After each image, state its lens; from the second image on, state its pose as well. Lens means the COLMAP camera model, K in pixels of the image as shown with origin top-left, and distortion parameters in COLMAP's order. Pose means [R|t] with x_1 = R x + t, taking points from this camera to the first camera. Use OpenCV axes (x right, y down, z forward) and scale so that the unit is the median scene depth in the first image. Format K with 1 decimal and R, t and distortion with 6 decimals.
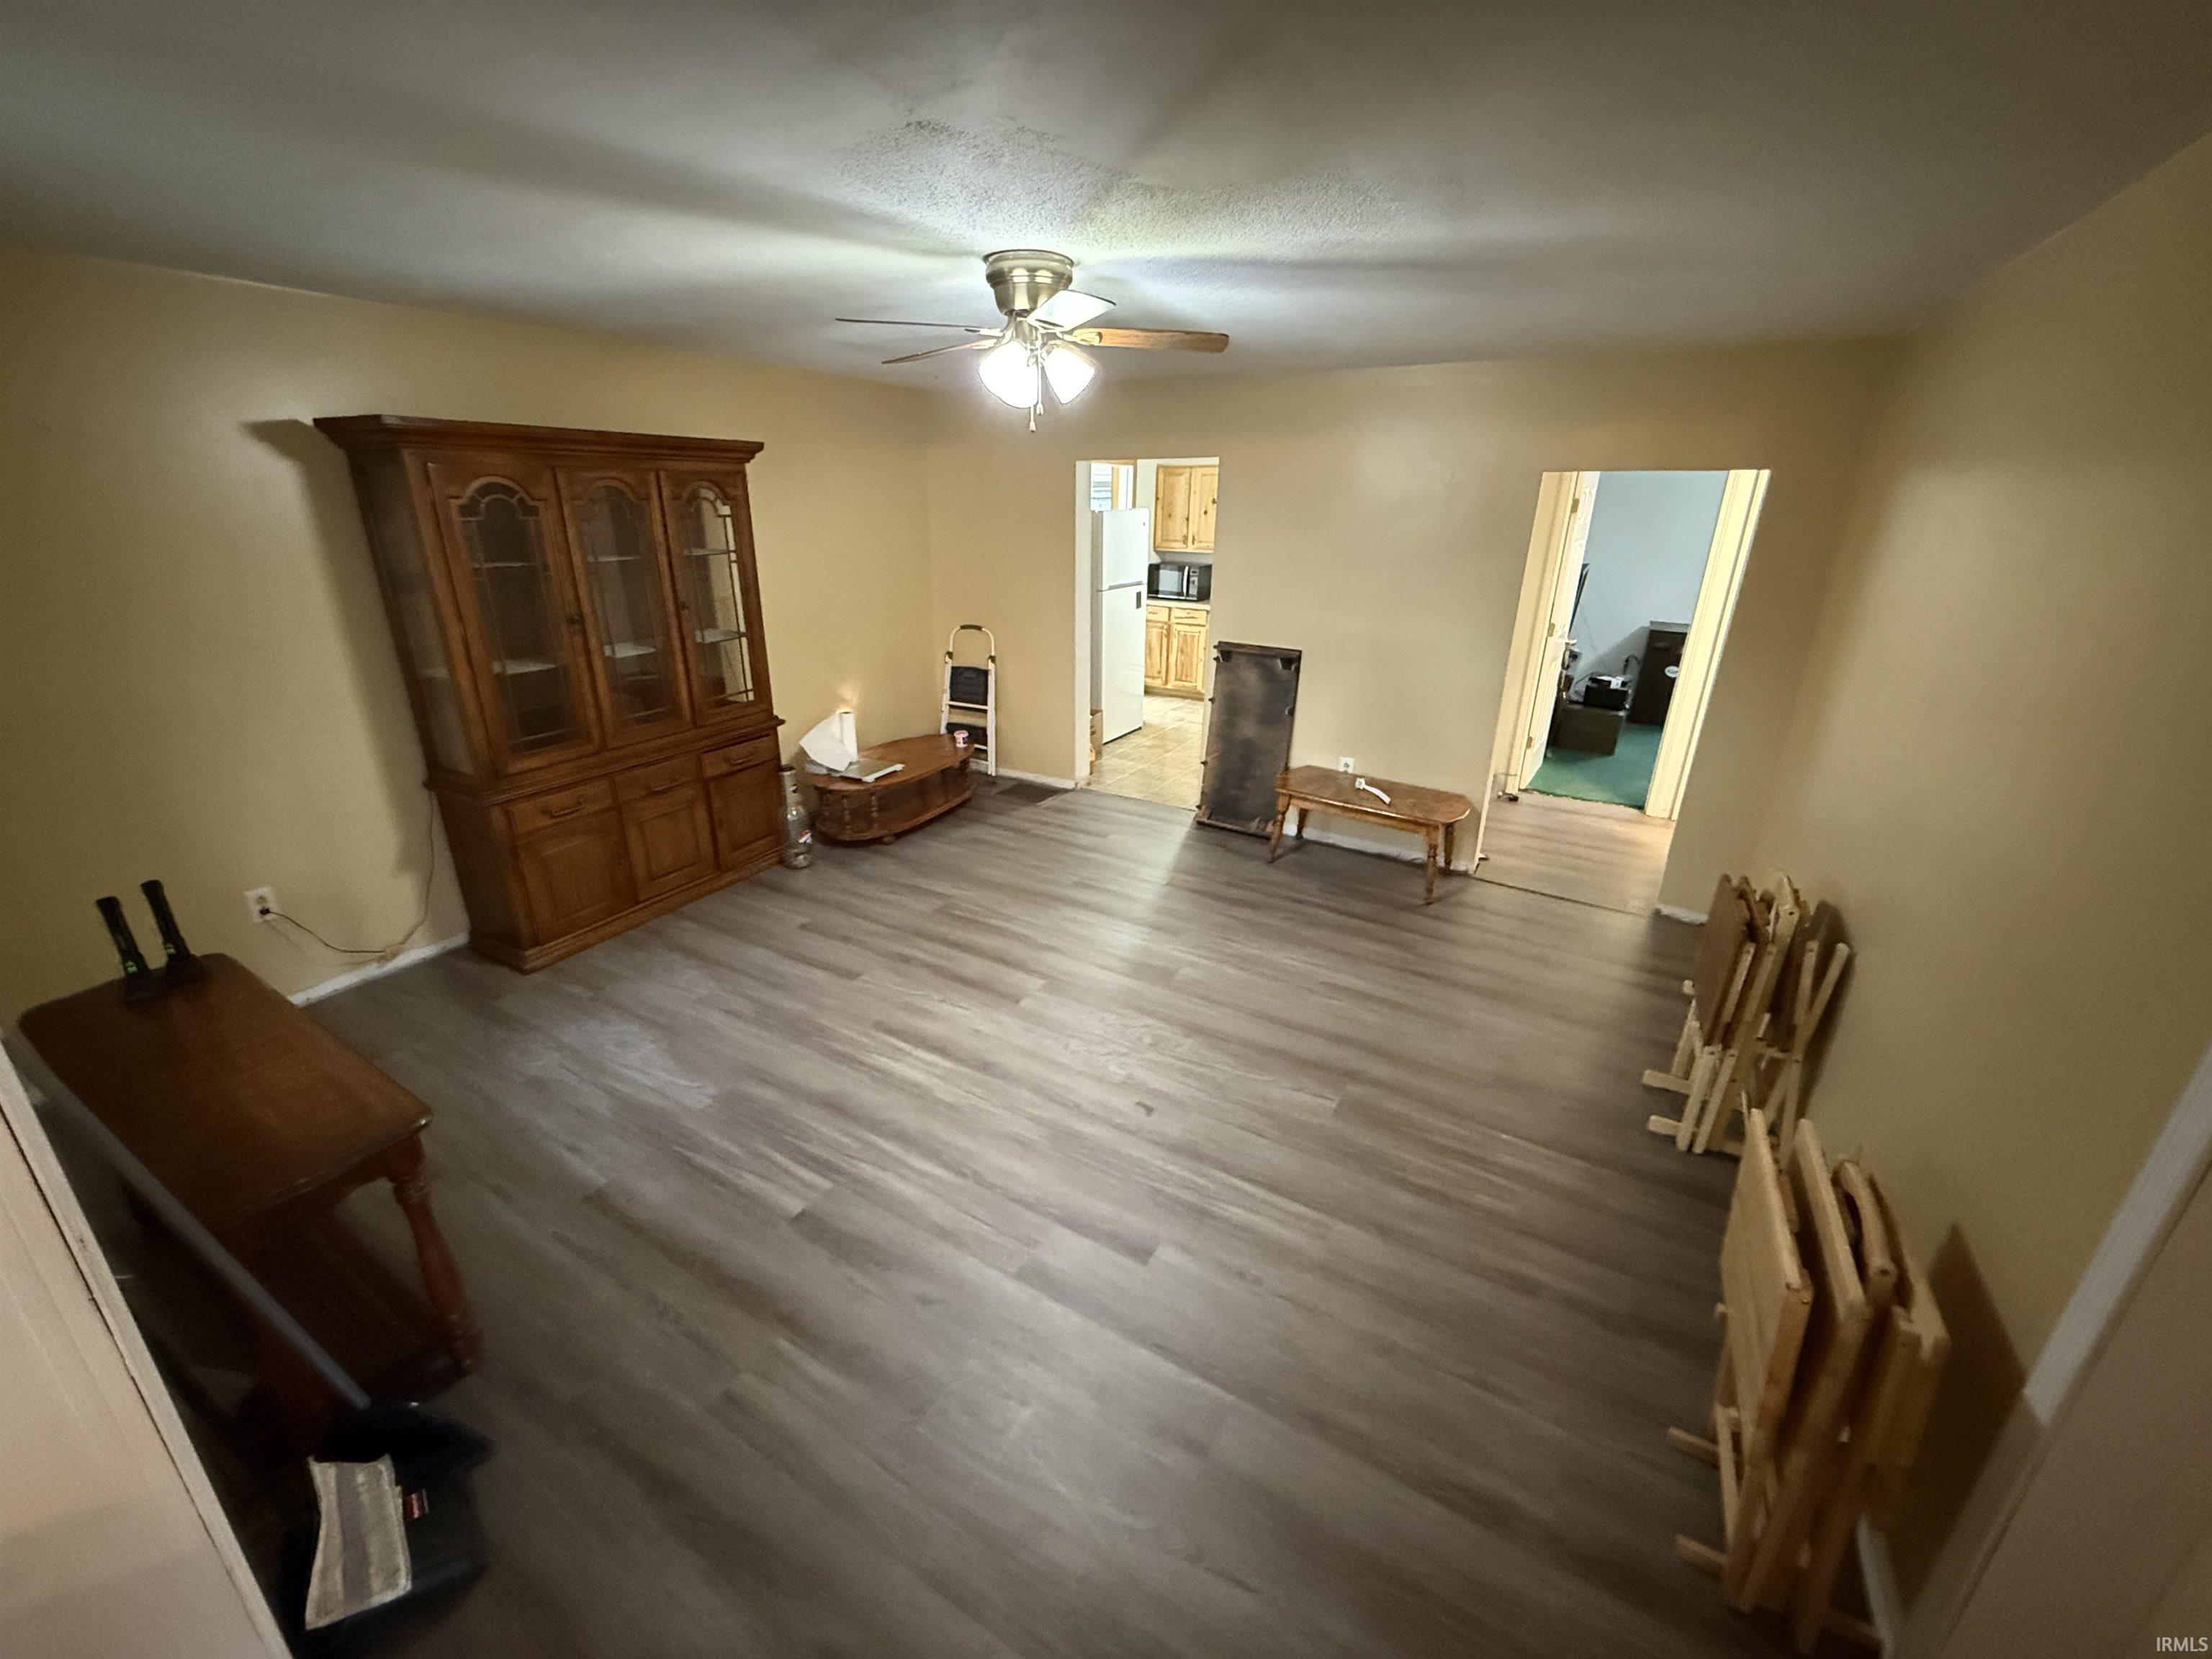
lens RADIAL K [[887.4, 0, 1102.7], [0, 887.4, 831.6], [0, 0, 1]] dist [0.000638, 0.000817]
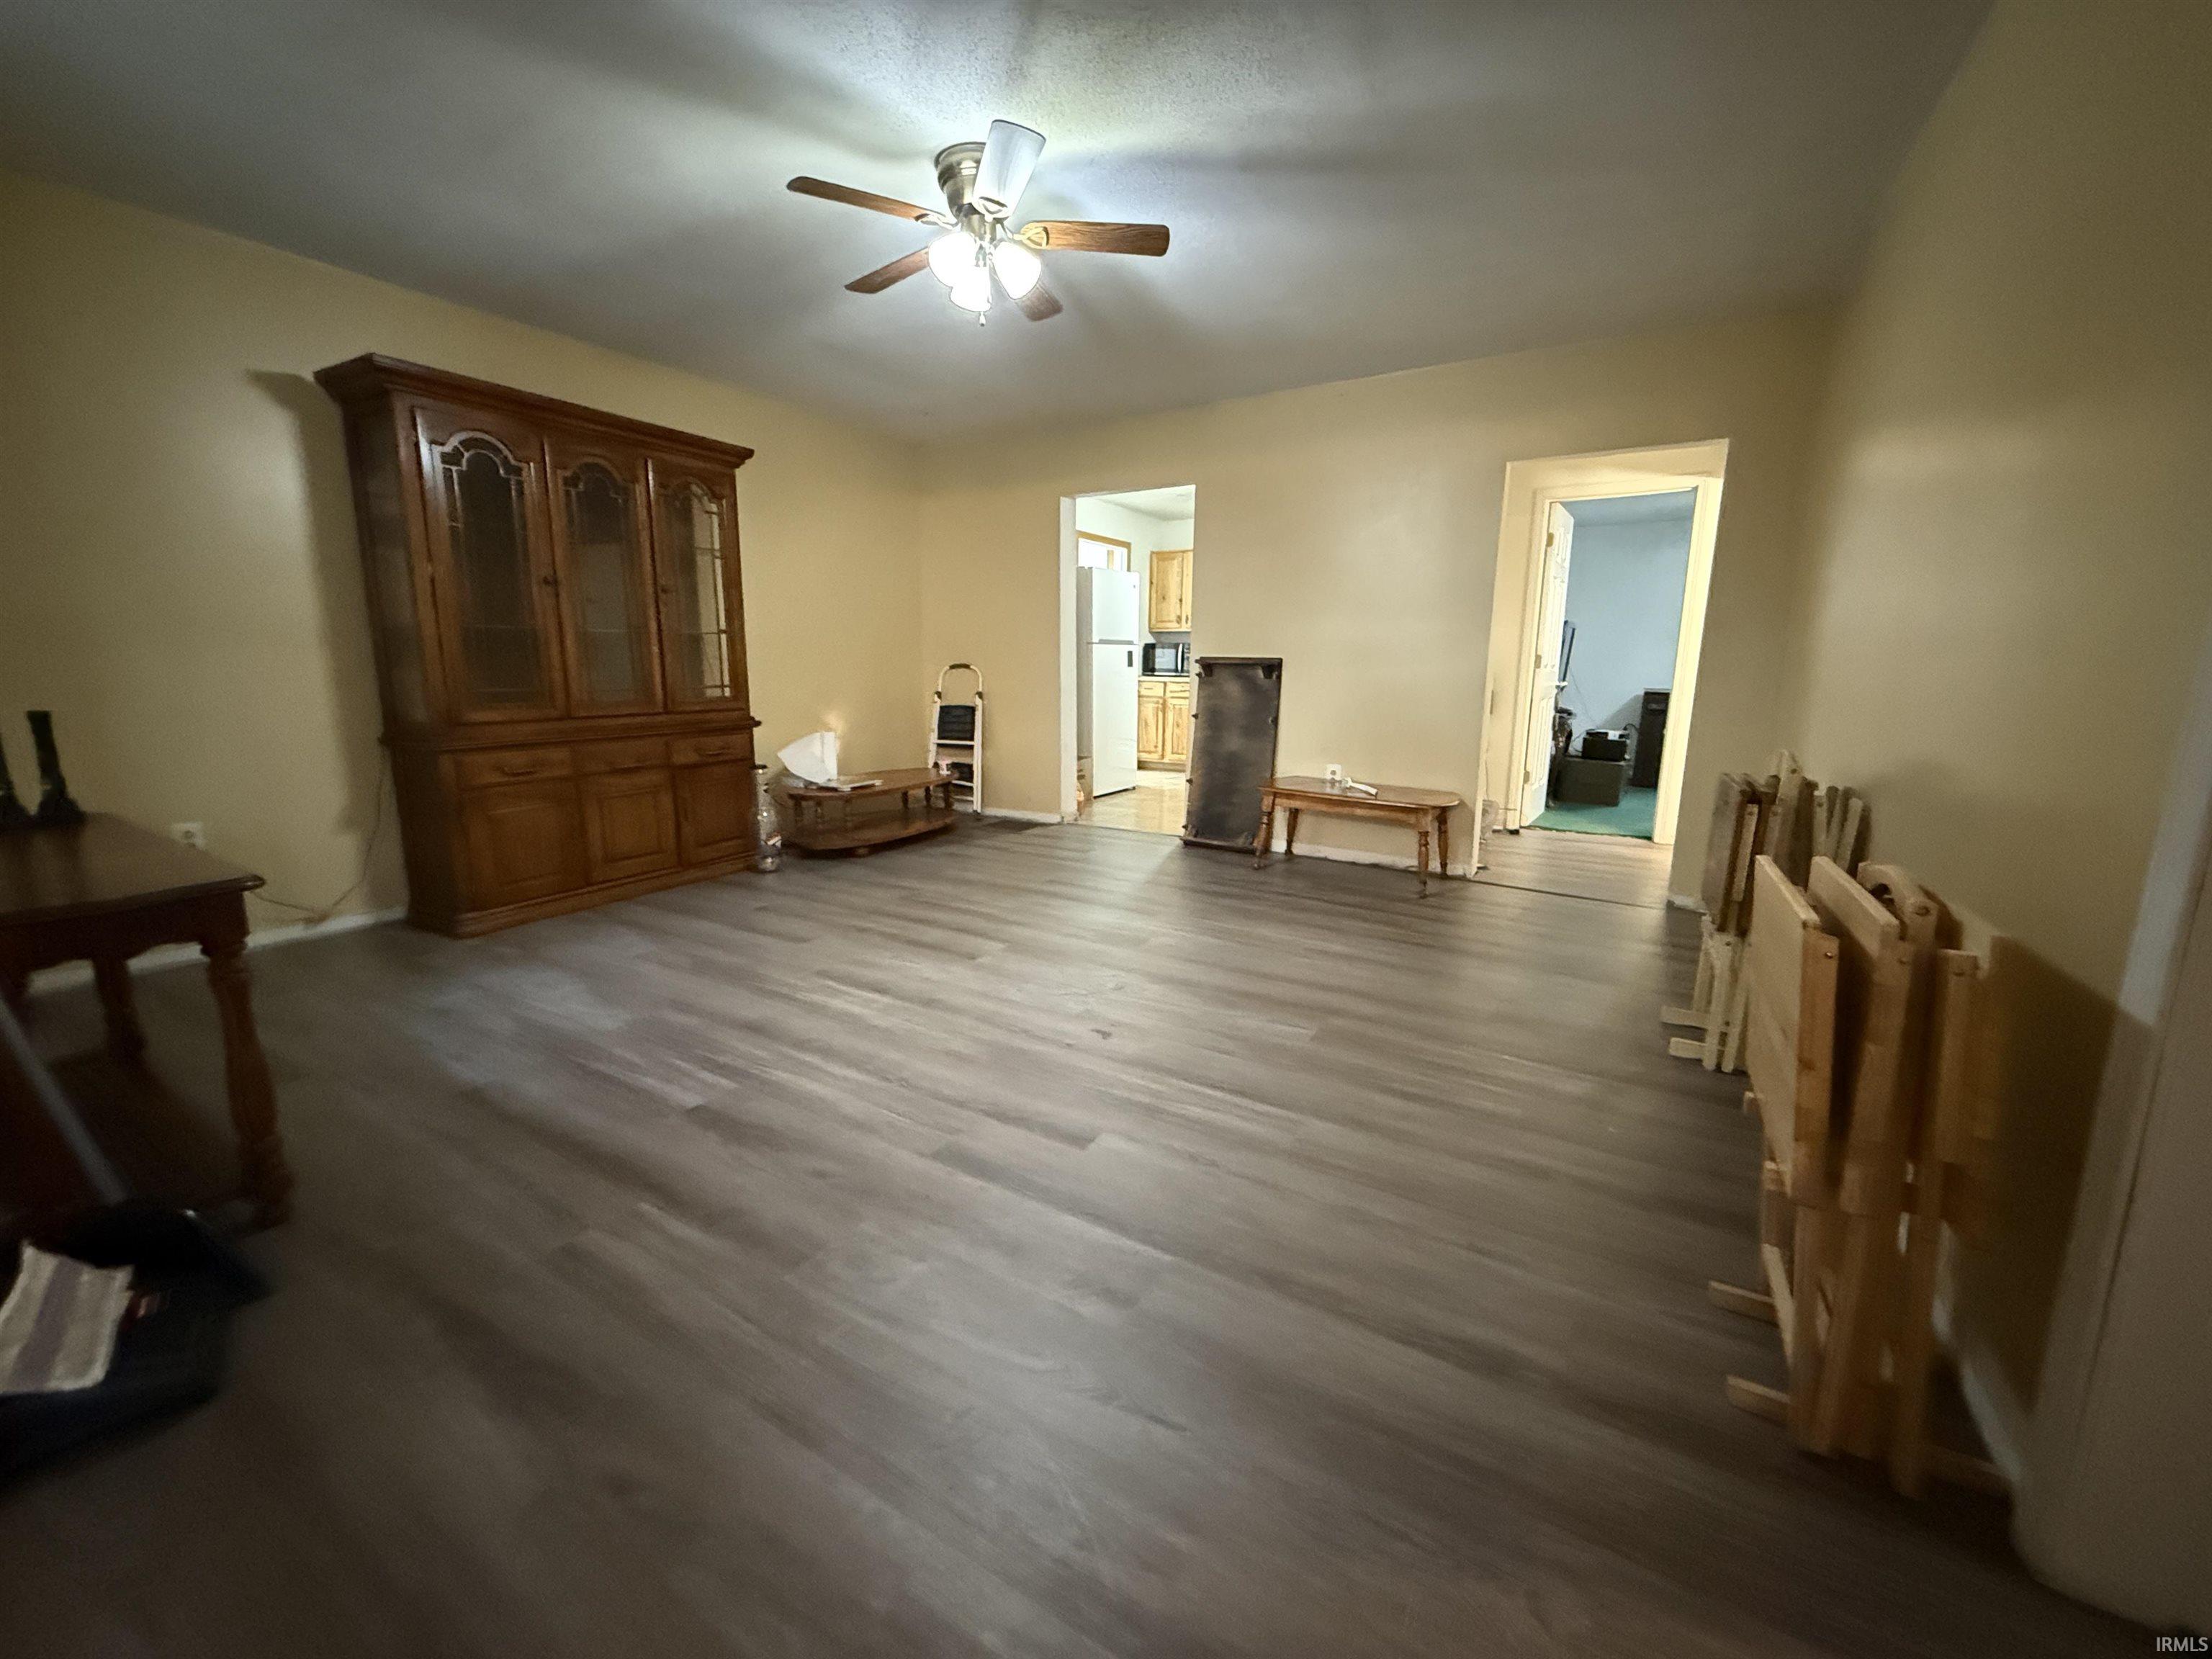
lens RADIAL K [[887.4, 0, 1101.6], [0, 887.4, 825.7], [0, 0, 1]] dist [0.000638, 0.000817]
pose [[0.999811, -0.003776, -0.019093, 0.062070], [0.000396, 0.984747, -0.173990, 0.244719], [0.019459, 0.173950, 0.984562, 0.073766]]
